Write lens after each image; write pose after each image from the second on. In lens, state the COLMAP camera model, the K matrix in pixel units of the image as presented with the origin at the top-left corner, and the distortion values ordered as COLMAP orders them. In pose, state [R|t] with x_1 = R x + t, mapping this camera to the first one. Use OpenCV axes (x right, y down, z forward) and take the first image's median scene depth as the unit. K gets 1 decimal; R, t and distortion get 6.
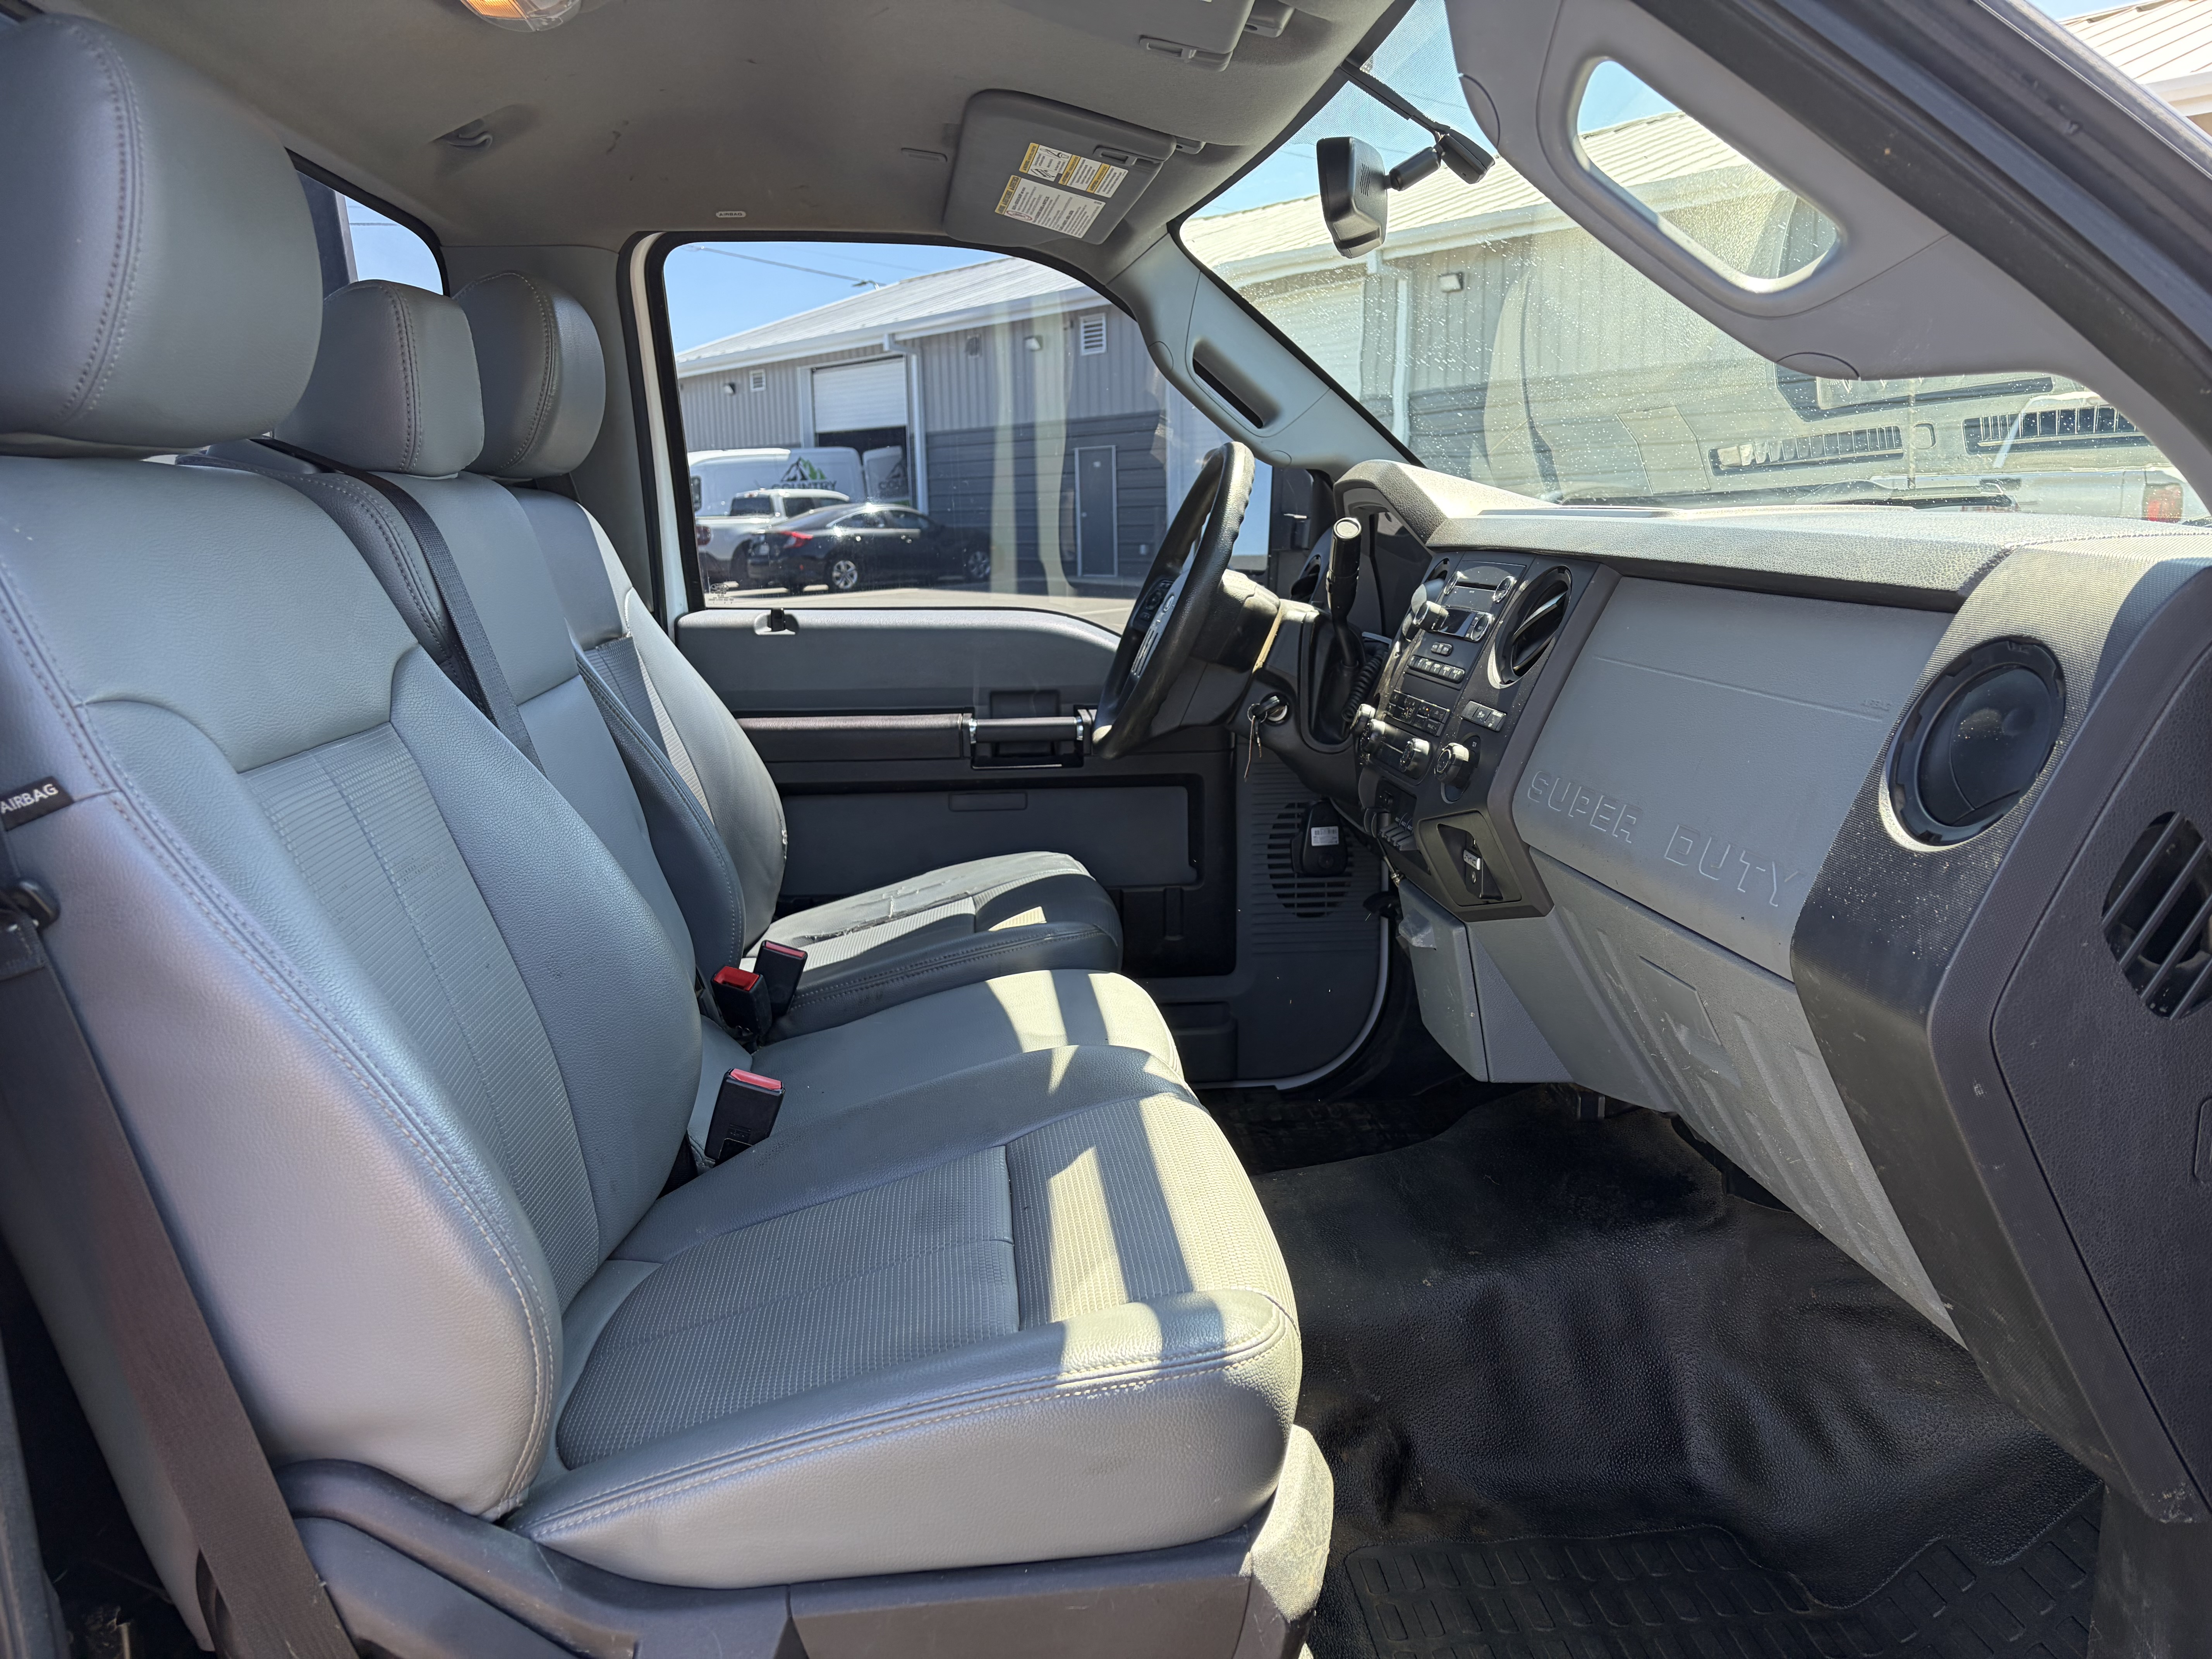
lens RADIAL K [[1692.5, 0, 1106.0], [0, 1692.5, 829.5], [0, 0, 1]] dist [0.082850, -0.106546]
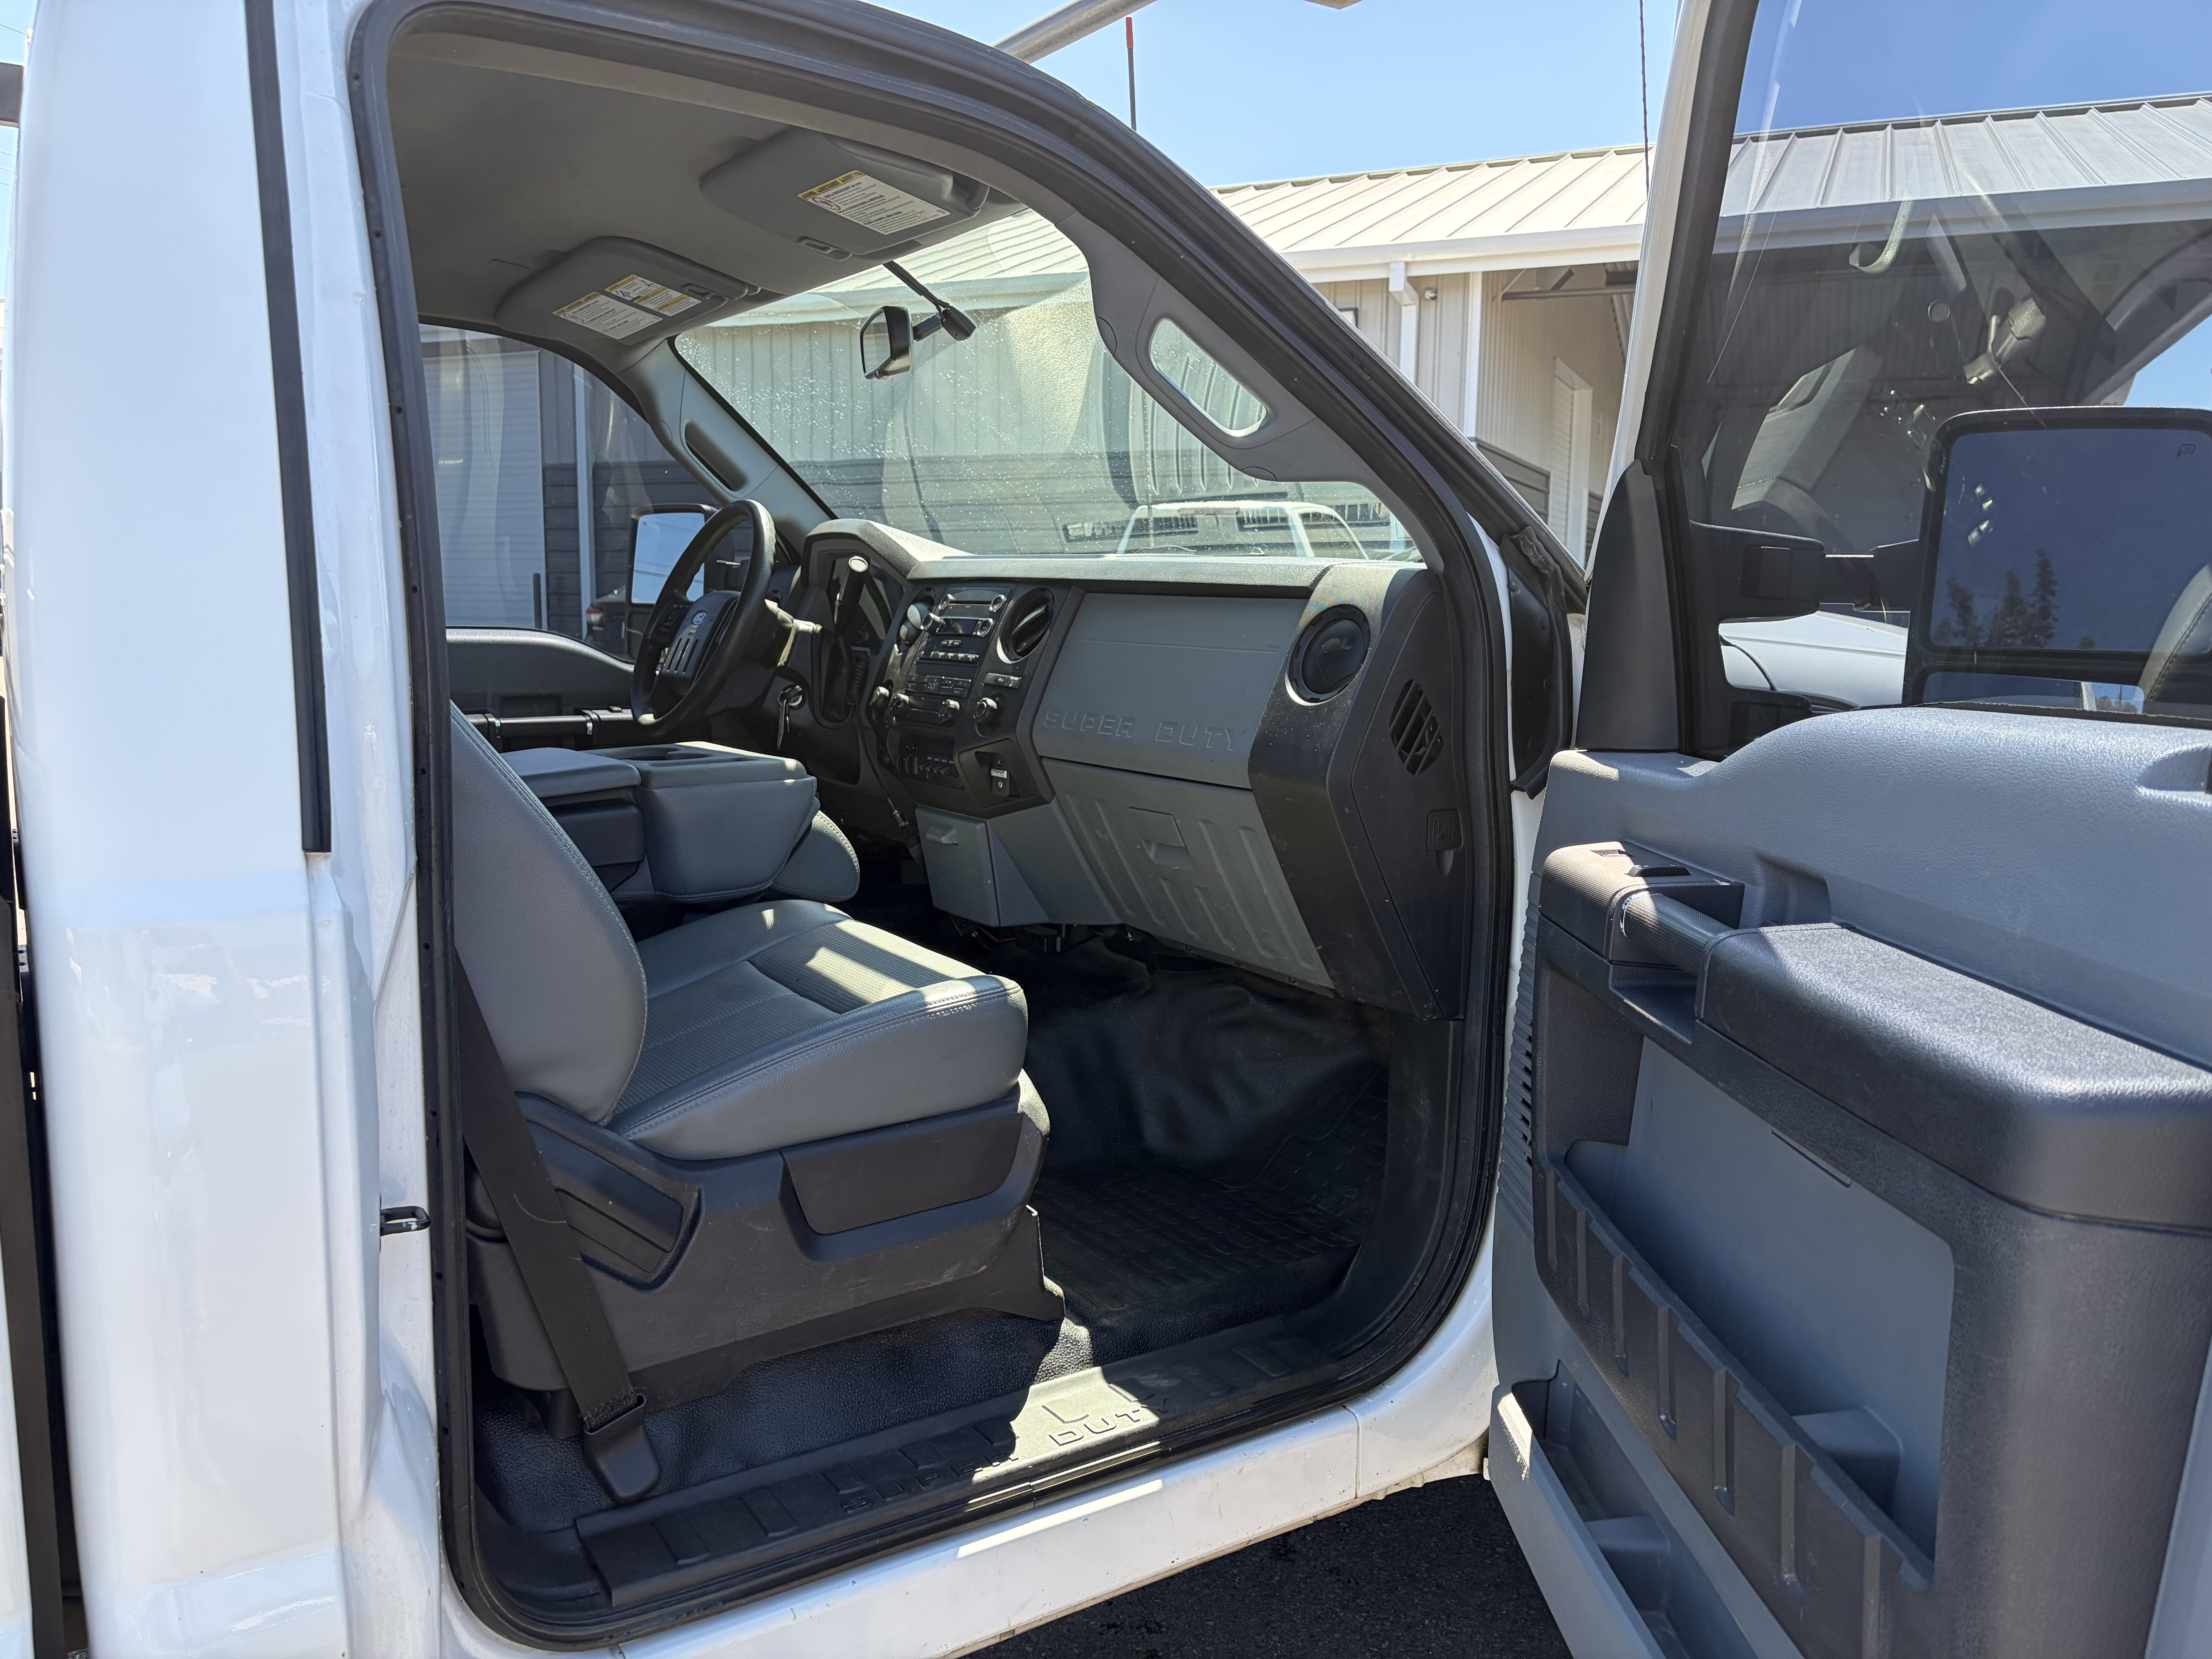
lens RADIAL K [[1777.2, 0, 1106.0], [0, 1777.2, 829.5], [0, 0, 1]] dist [0.162943, -0.001312]
pose [[0.878199, -0.034709, 0.477035, -0.485393], [0.062465, 0.997144, -0.042443, 0.146856], [-0.474200, 0.067072, 0.877859, -0.483144]]
